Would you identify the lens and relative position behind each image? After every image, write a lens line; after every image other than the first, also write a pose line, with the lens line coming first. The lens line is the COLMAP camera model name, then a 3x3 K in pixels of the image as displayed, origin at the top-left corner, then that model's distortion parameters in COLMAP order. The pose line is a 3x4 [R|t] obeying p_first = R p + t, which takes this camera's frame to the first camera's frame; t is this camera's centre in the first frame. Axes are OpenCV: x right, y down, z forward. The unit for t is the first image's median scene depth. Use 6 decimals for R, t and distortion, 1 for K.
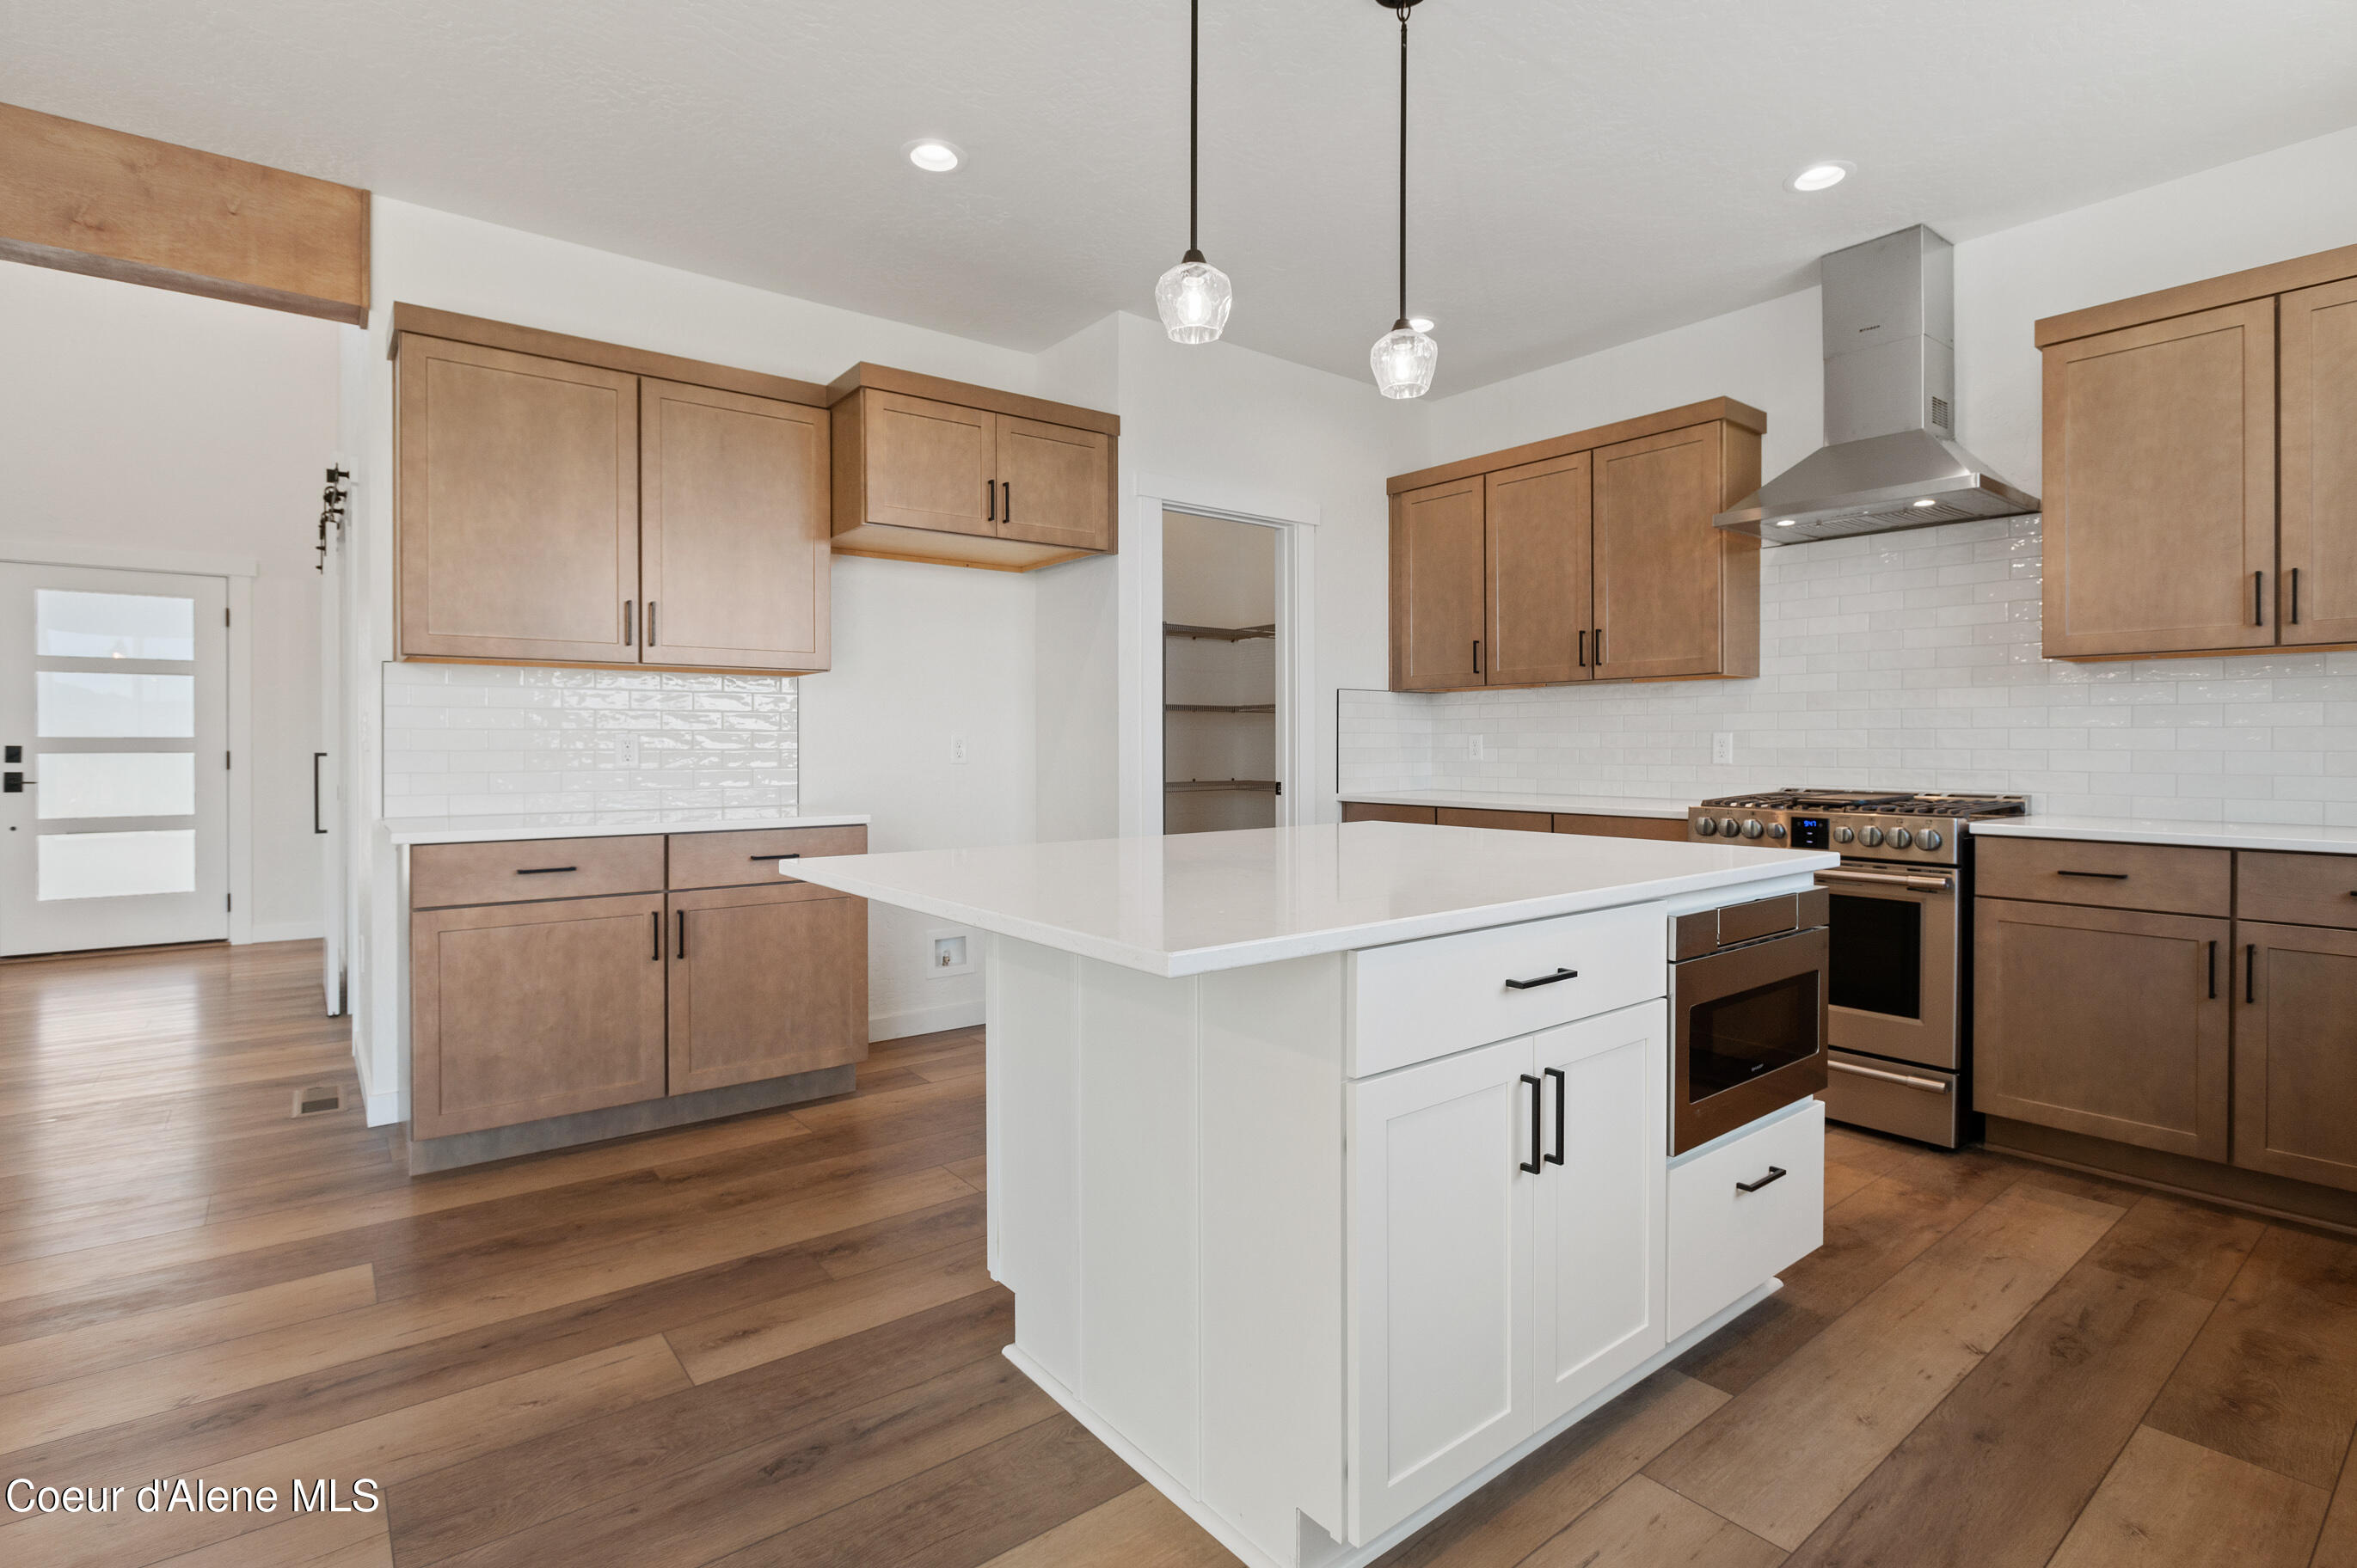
lens RADIAL K [[1104.9, 0, 1186.6], [0, 1104.9, 759.6], [0, 0, 1]] dist [-0.005499, -0.000502]
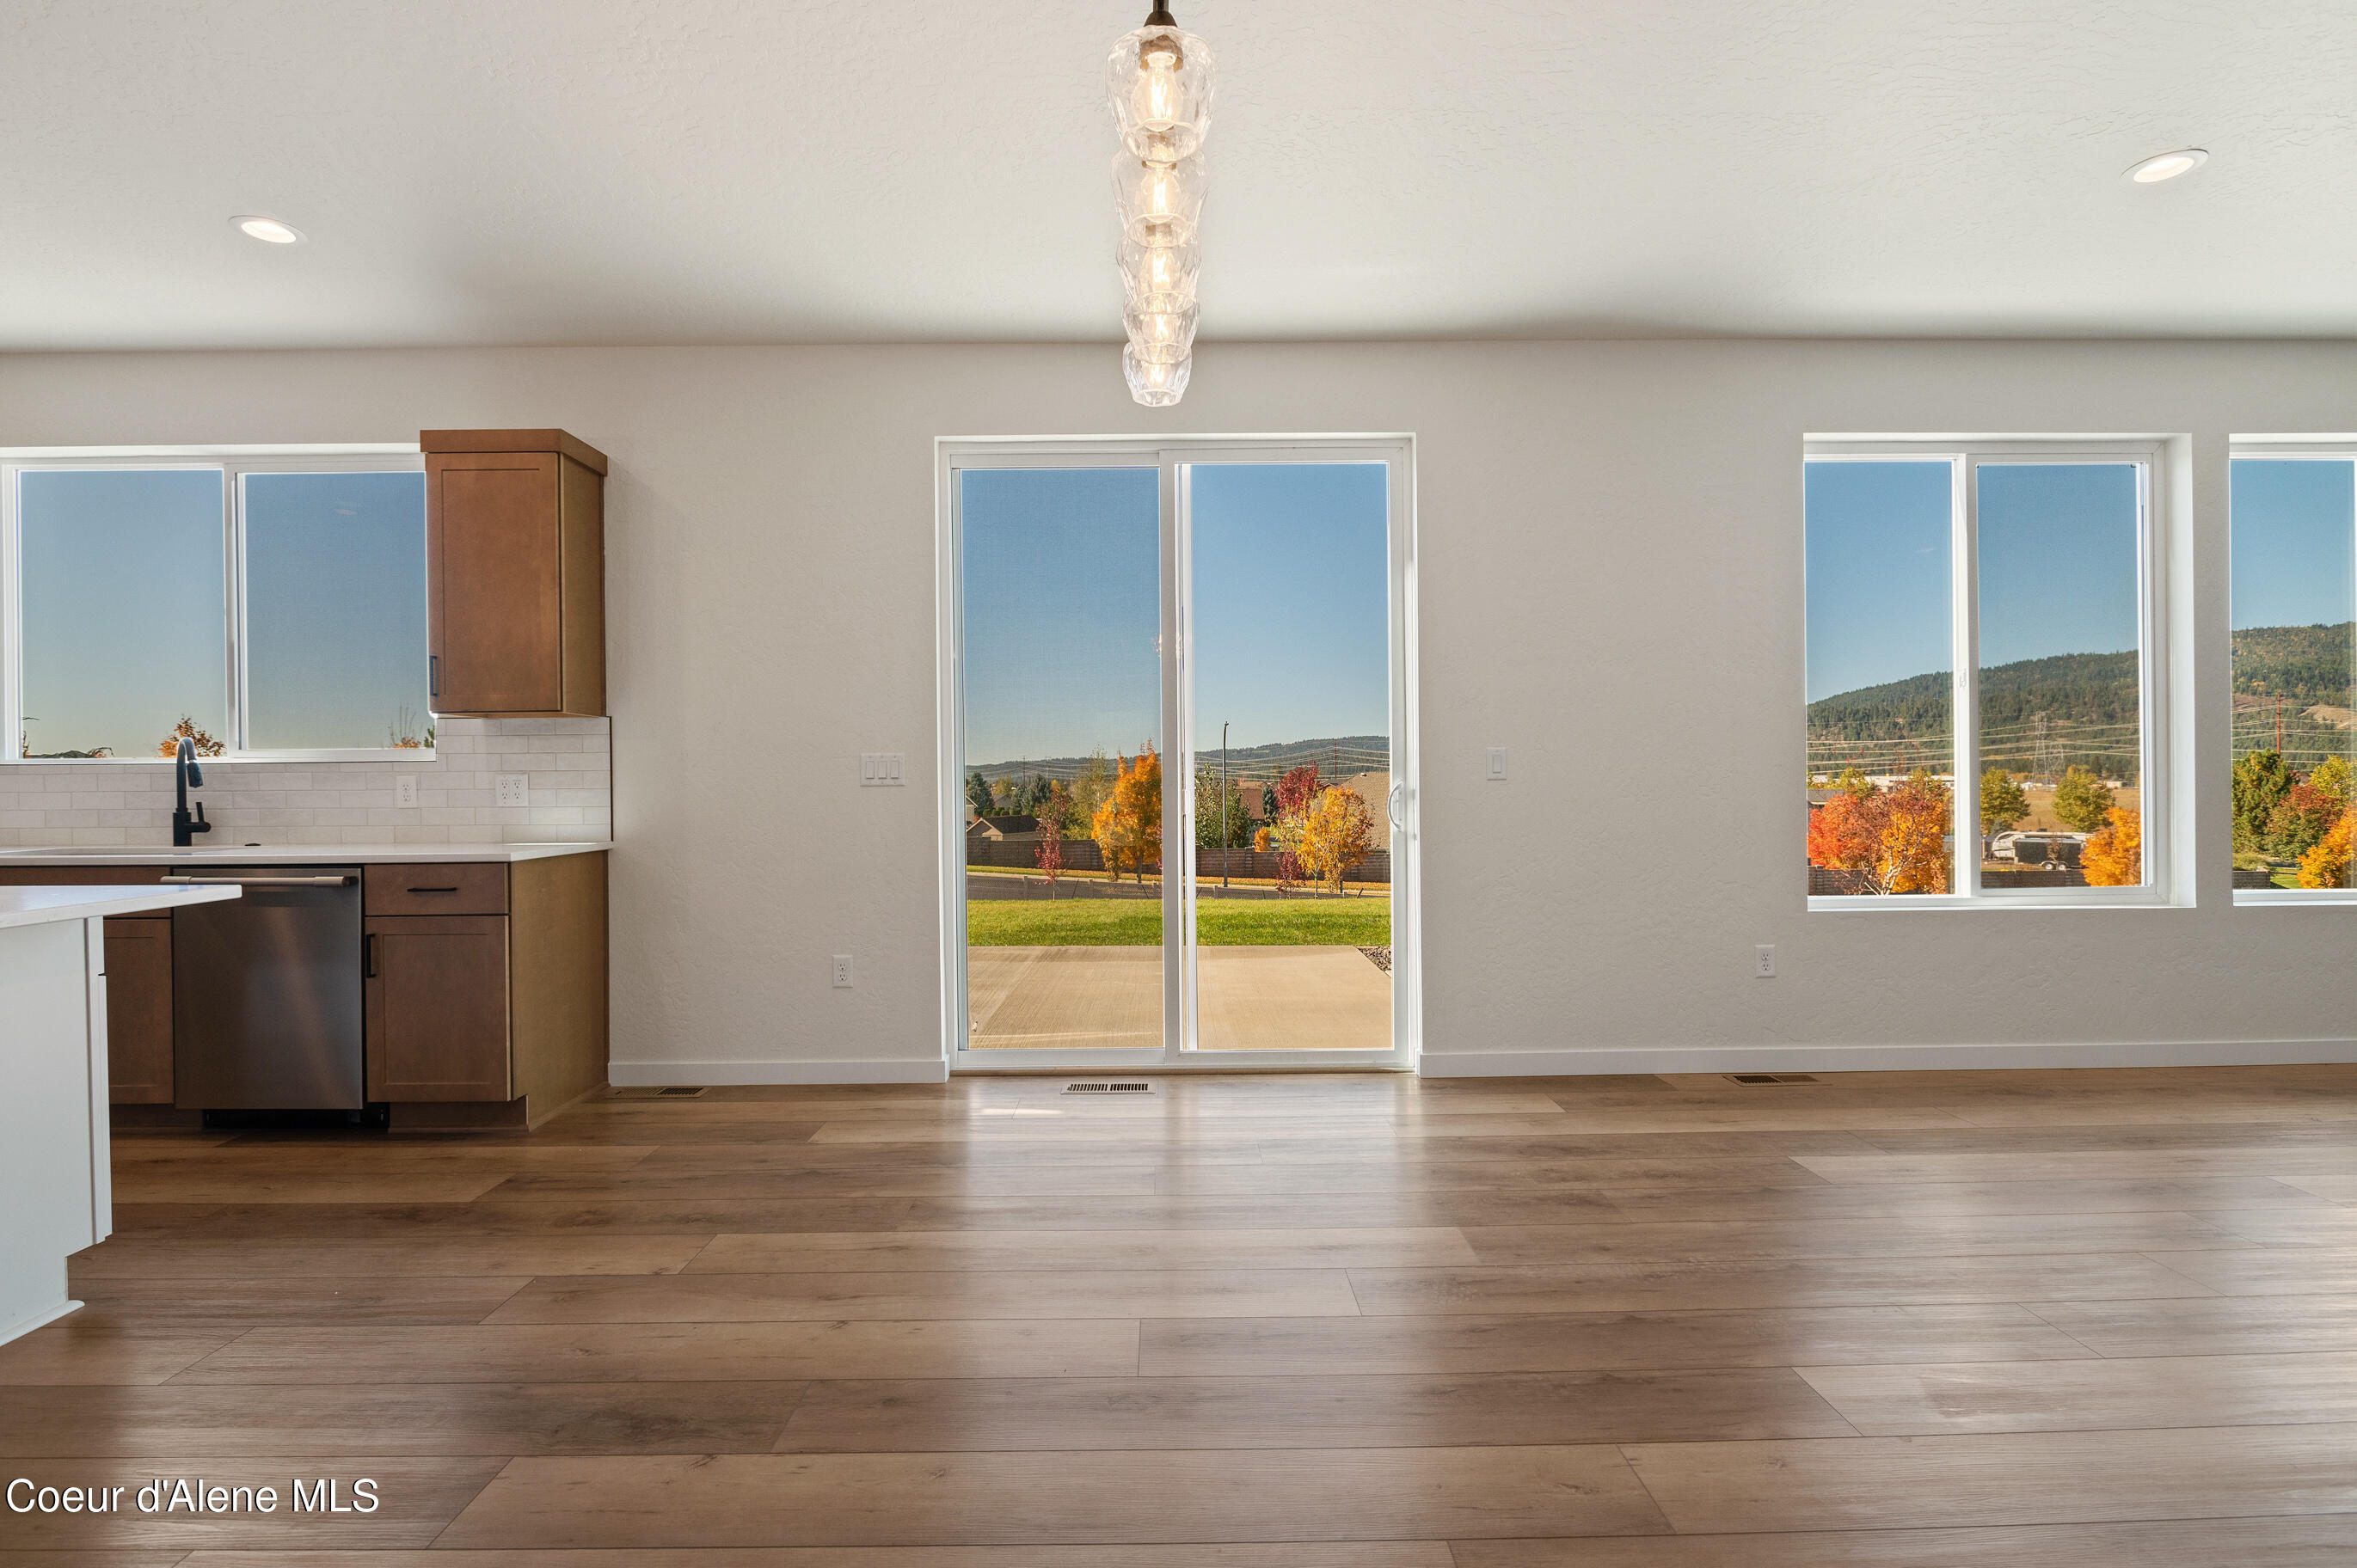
lens RADIAL K [[1104.9, 0, 1185.3], [0, 1104.9, 792.2], [0, 0, 1]] dist [-0.005499, -0.000502]
pose [[0.603265, -0.011770, 0.797454, 0.033923], [0.015063, 0.999881, 0.003363, 0.000398], [-0.797398, 0.009984, 0.603371, -0.040587]]
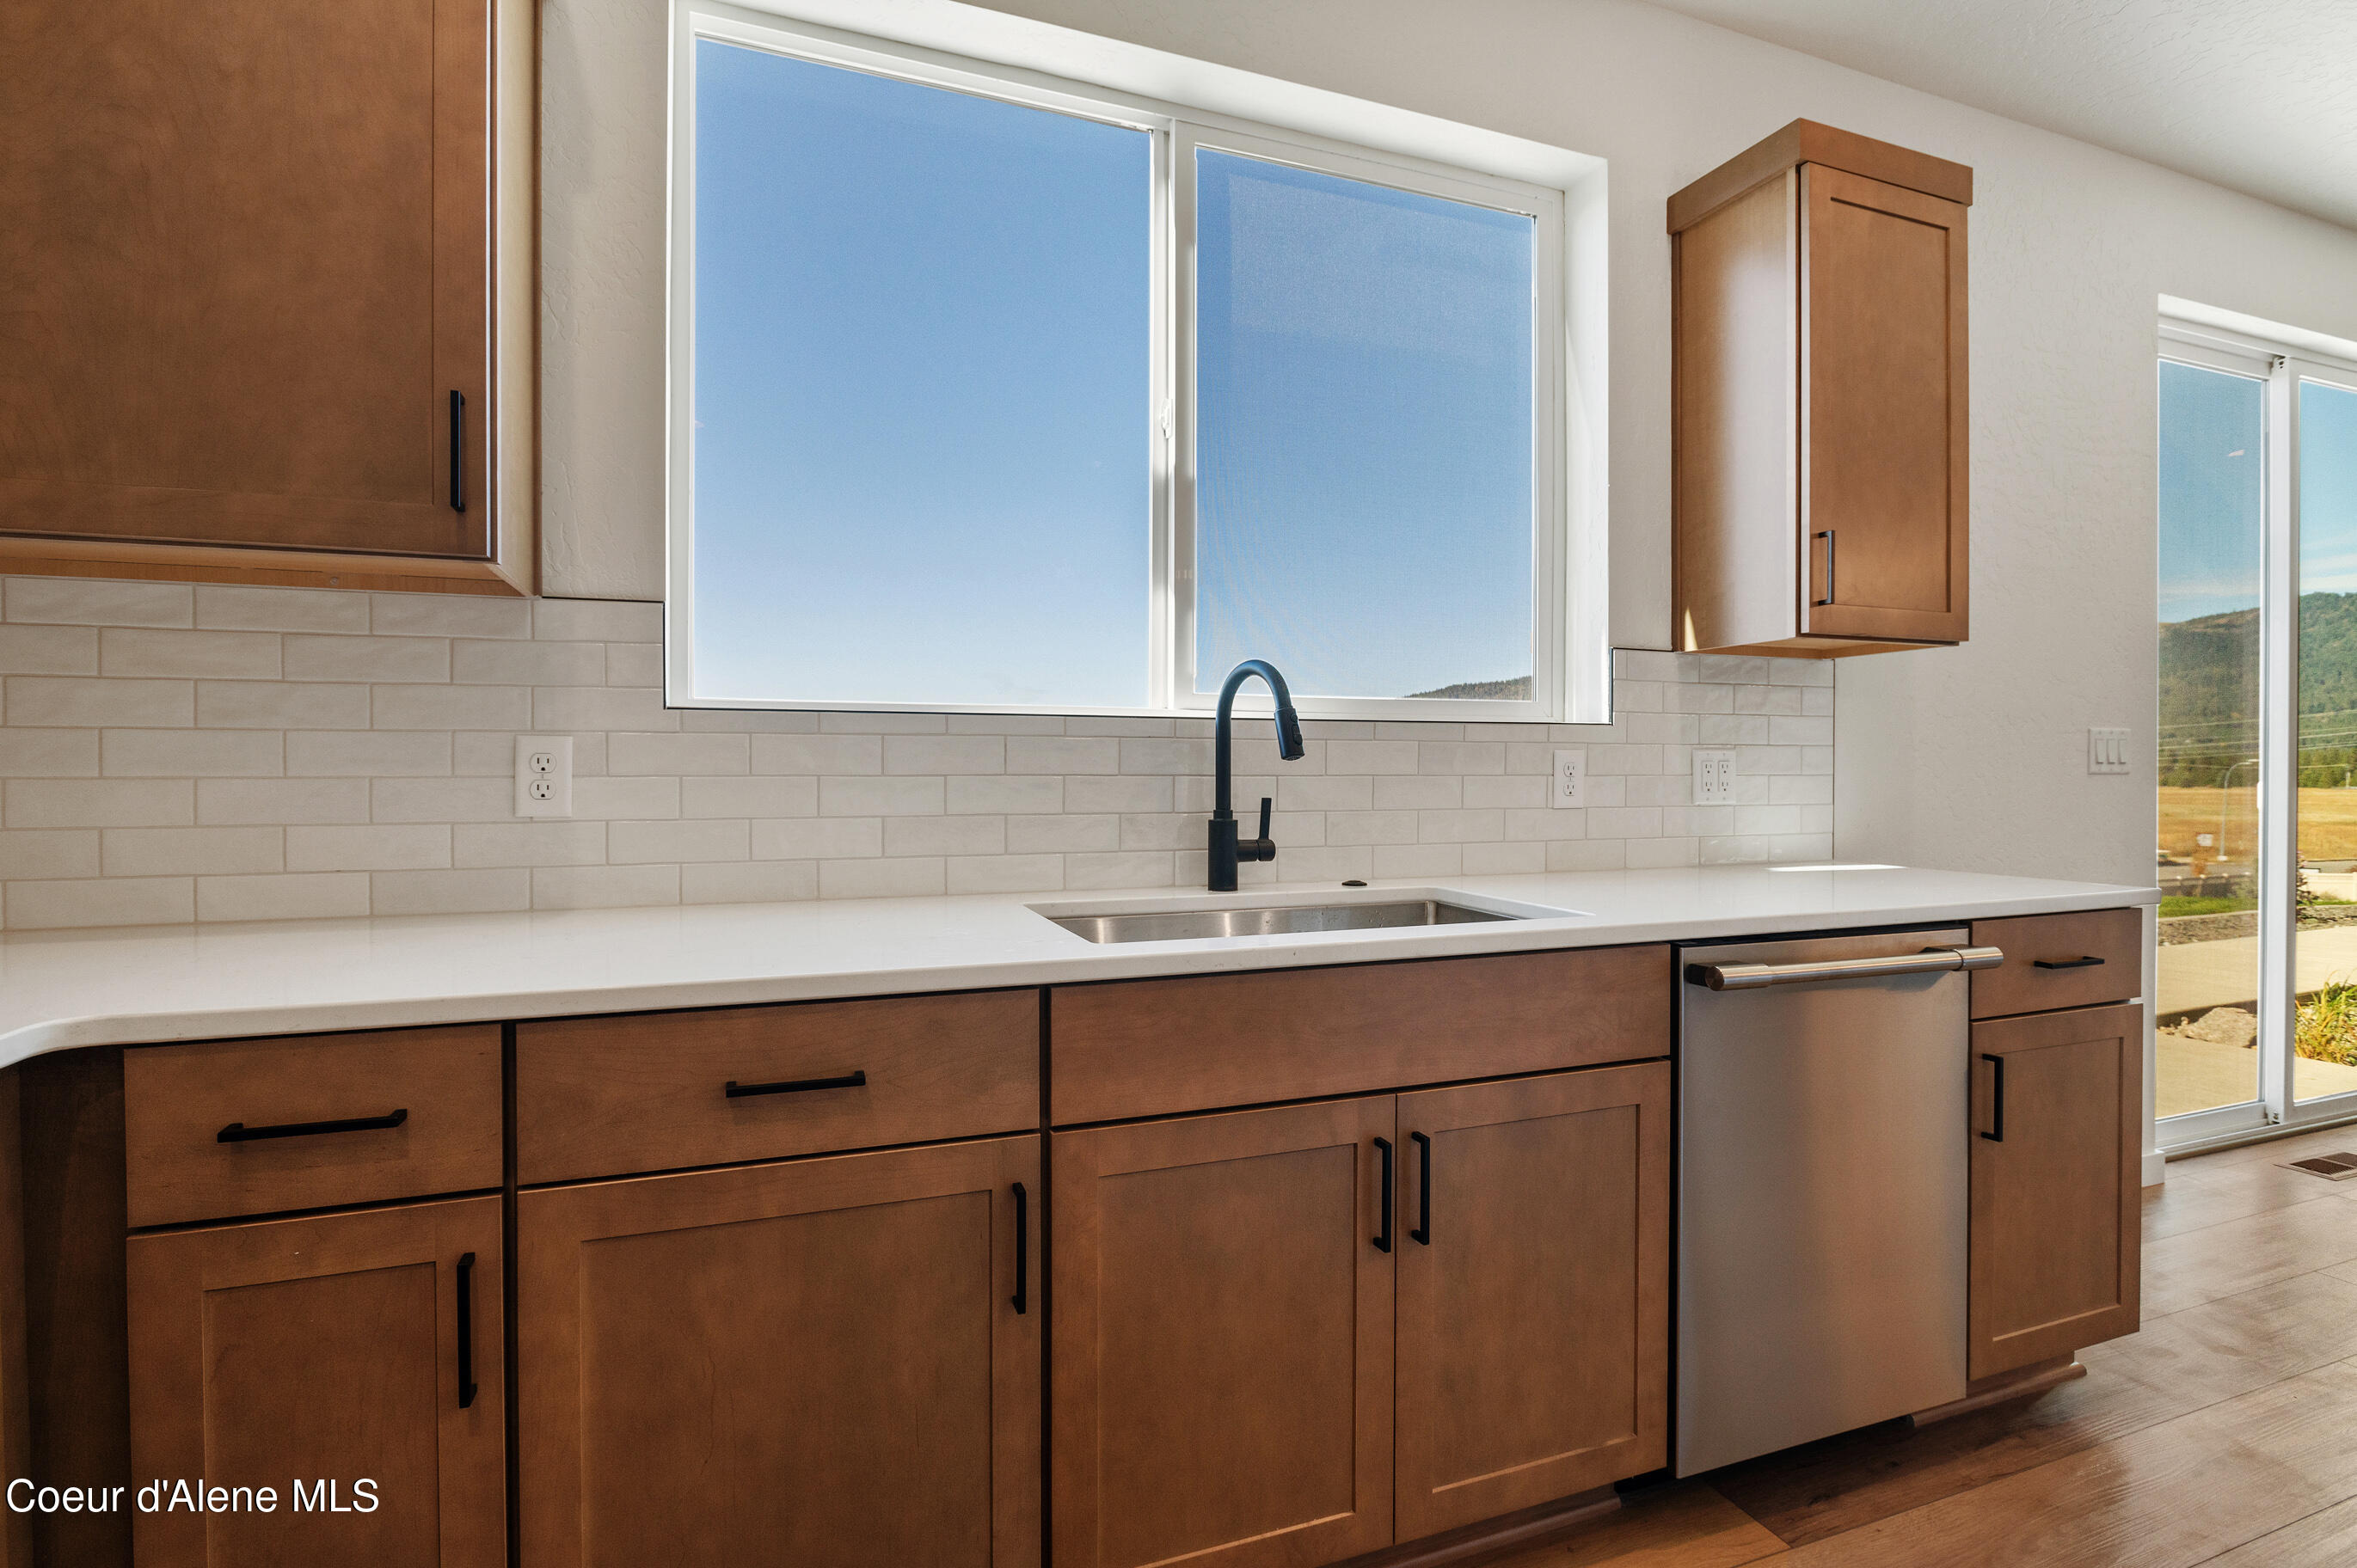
lens RADIAL K [[1104.9, 0, 1180.5], [0, 1104.9, 781.0], [0, 0, 1]] dist [-0.005499, -0.000502]
pose [[0.283151, -0.010526, 0.959018, 0.002154], [0.008940, 0.999925, 0.008336, -0.001527], [-0.959034, 0.006213, 0.283223, 0.137972]]
